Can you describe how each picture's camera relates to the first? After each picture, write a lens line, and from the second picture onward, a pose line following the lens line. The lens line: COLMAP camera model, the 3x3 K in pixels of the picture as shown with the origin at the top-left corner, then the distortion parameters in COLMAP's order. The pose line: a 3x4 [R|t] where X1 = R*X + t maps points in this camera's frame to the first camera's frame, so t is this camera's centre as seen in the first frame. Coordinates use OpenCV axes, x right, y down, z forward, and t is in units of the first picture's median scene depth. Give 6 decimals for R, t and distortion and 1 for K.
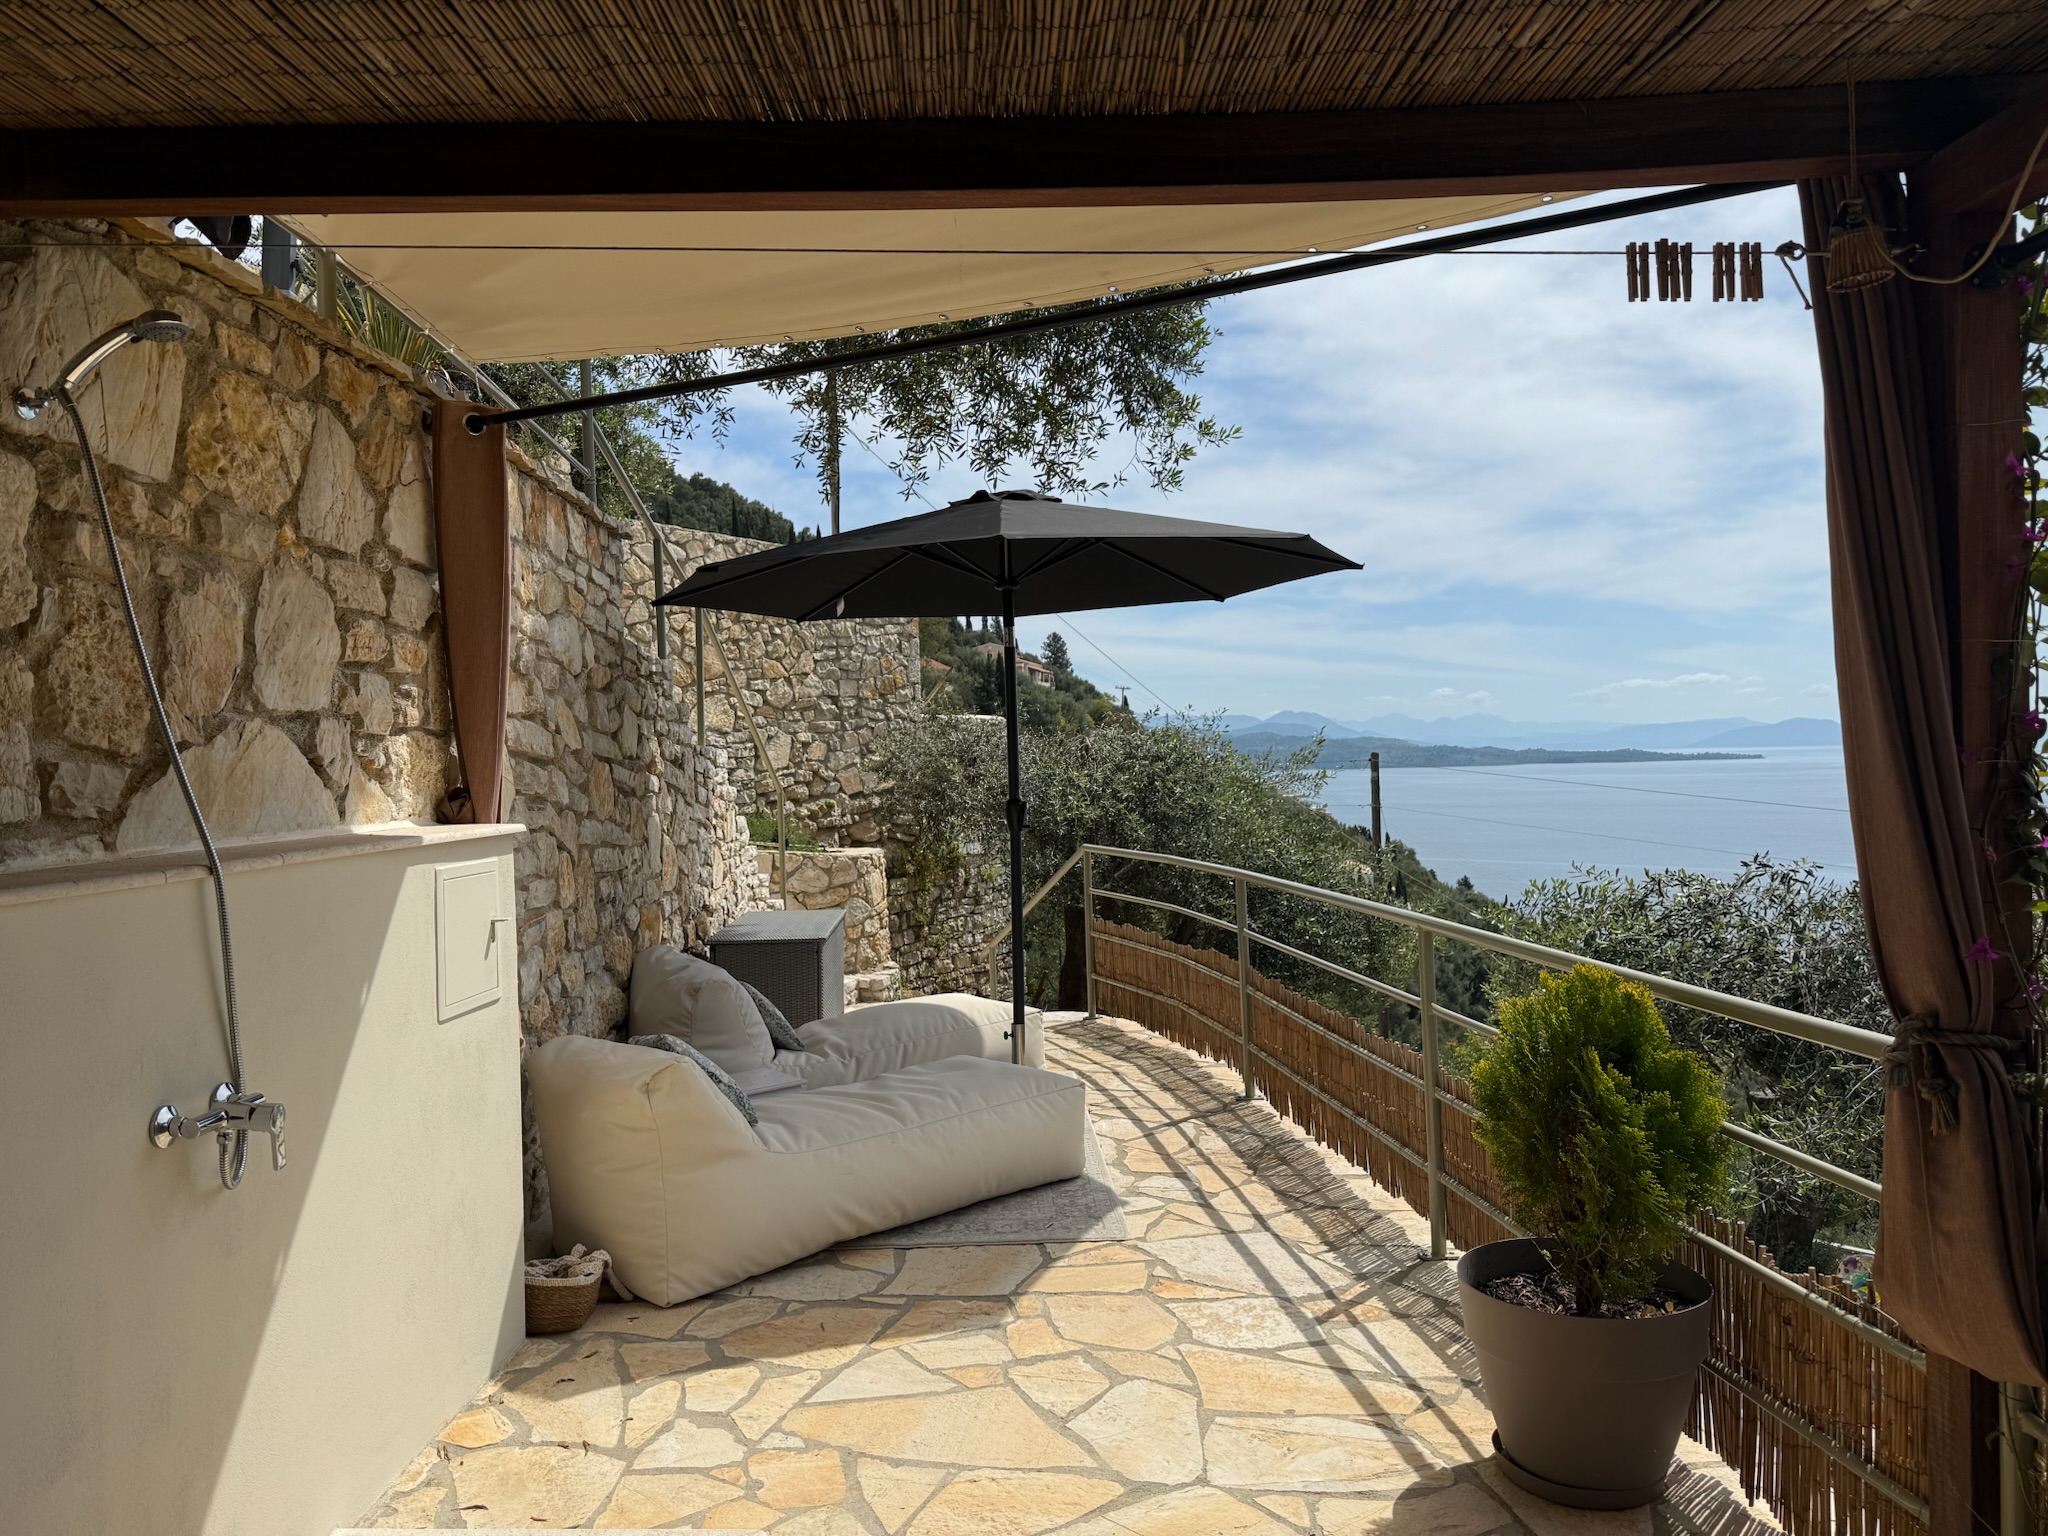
lens RADIAL K [[1417.7, 0, 1019.4], [0, 1417.7, 769.2], [0, 0, 1]] dist [0.012568, -0.029866]
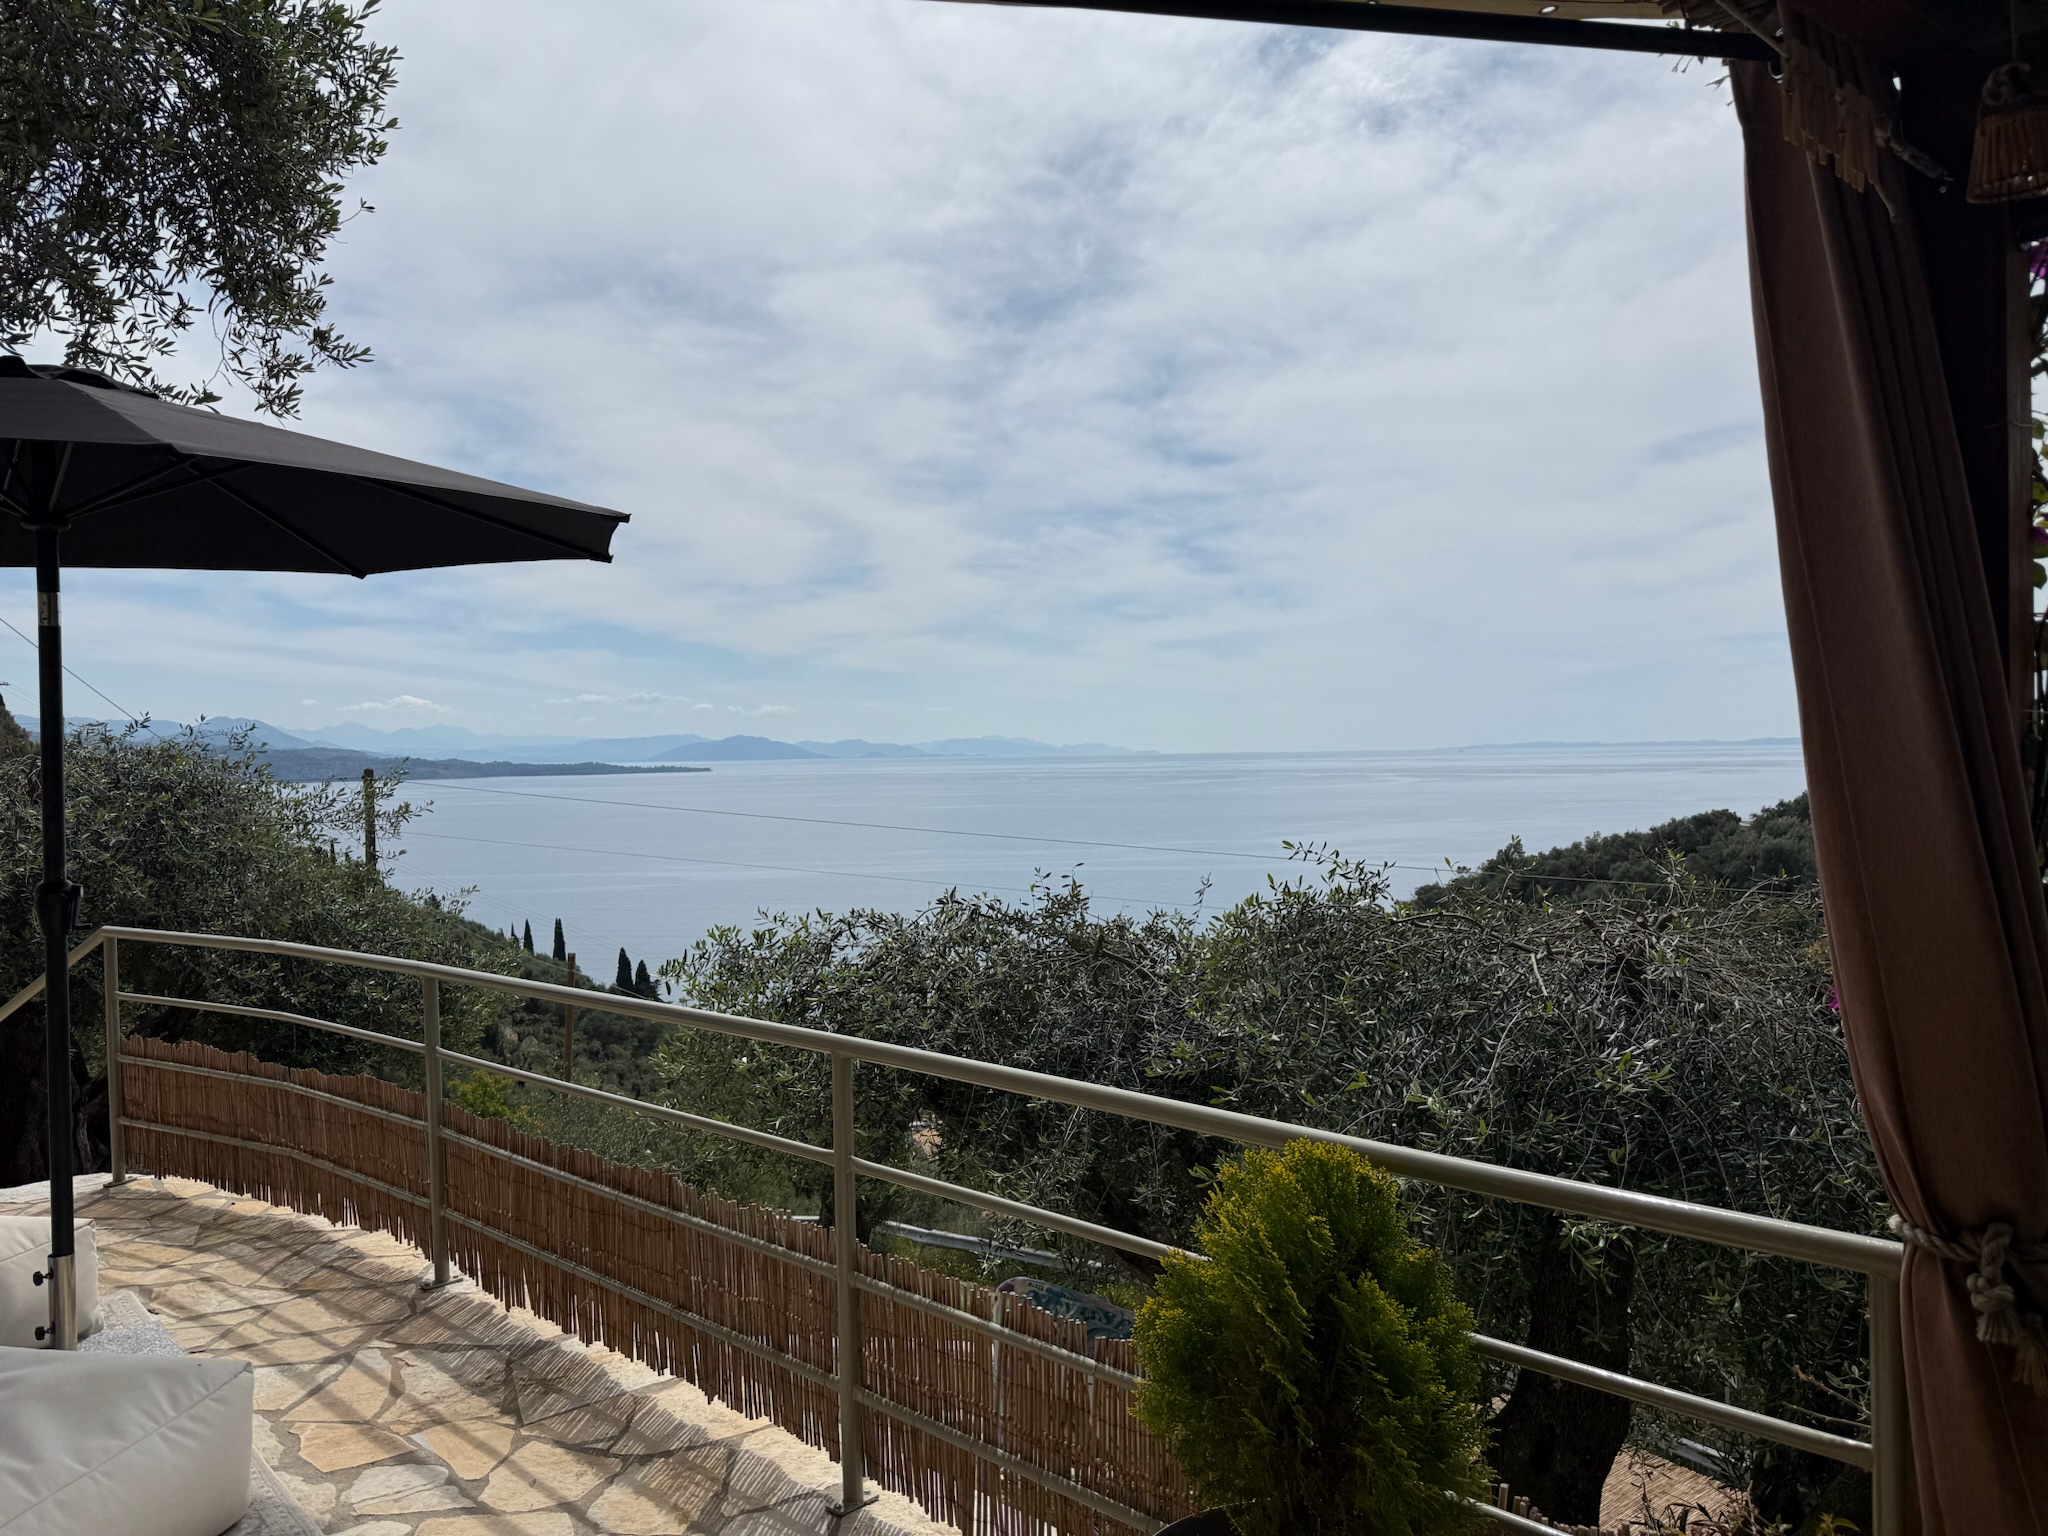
lens RADIAL K [[1417.7, 0, 1029.9], [0, 1417.7, 772.9], [0, 0, 1]] dist [0.012568, -0.029866]
pose [[0.759709, -0.001169, 0.650263, -0.084250], [0.005079, 0.999979, -0.004136, -0.021784], [-0.650244, 0.006445, 0.759698, 0.293738]]
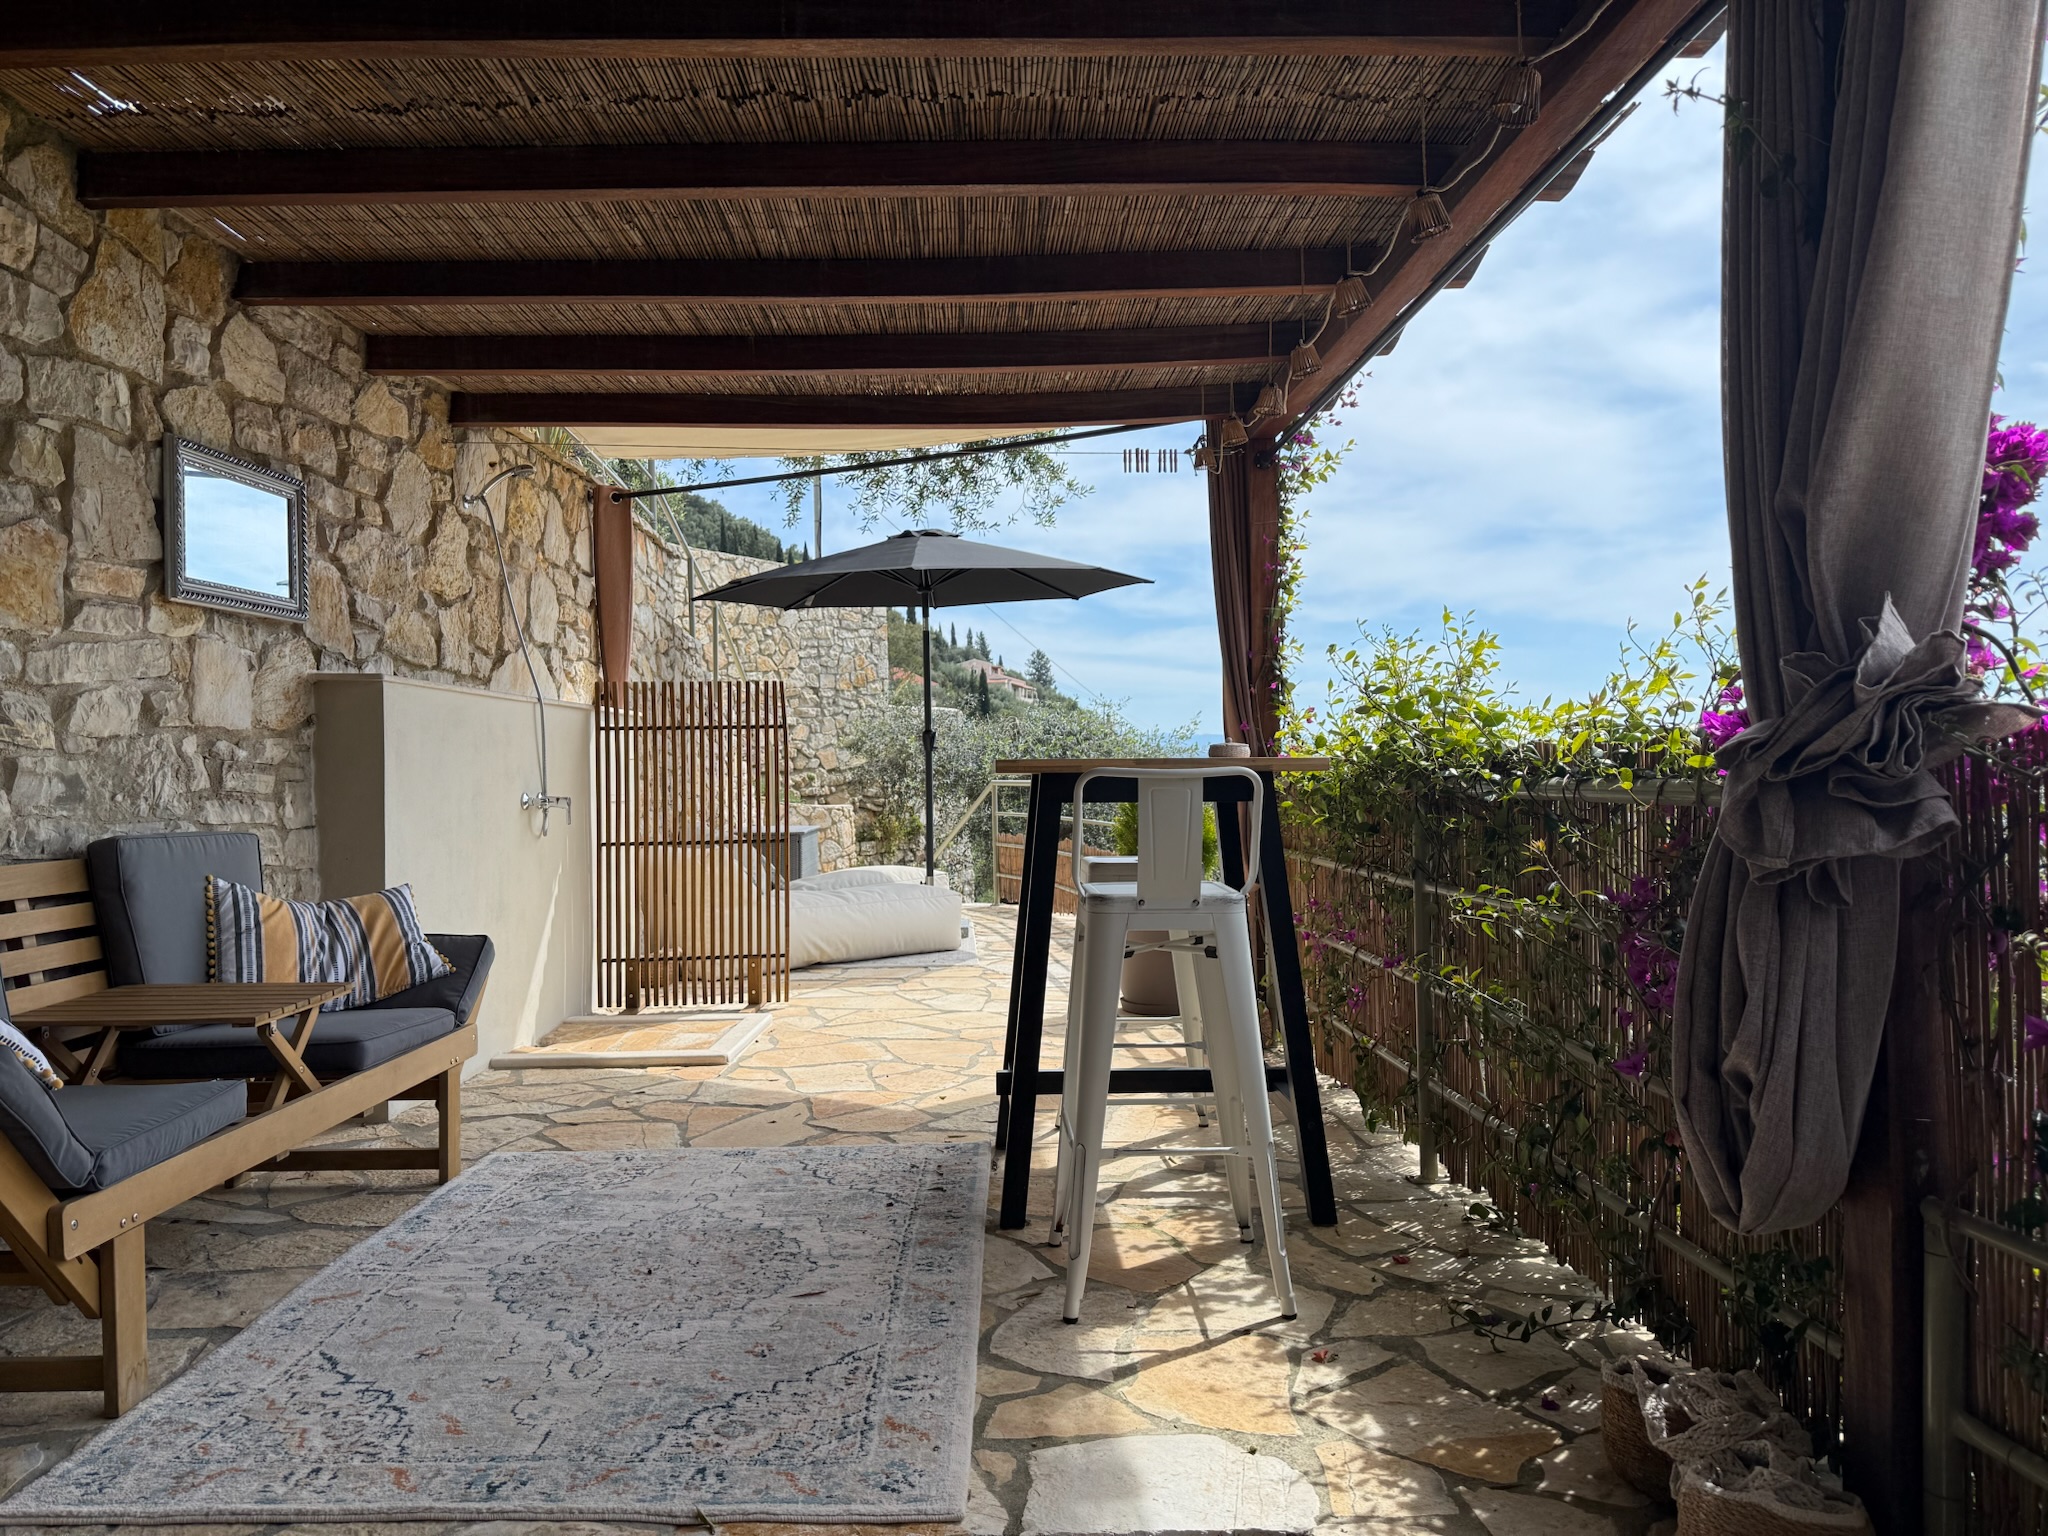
lens RADIAL K [[1417.7, 0, 1029.1], [0, 1417.7, 771.5], [0, 0, 1]] dist [0.012568, -0.029866]
pose [[0.999817, 0.008624, 0.017072, 0.084470], [-0.008433, 0.999901, -0.011232, 0.086727], [-0.017168, 0.011086, 0.999791, -0.566489]]
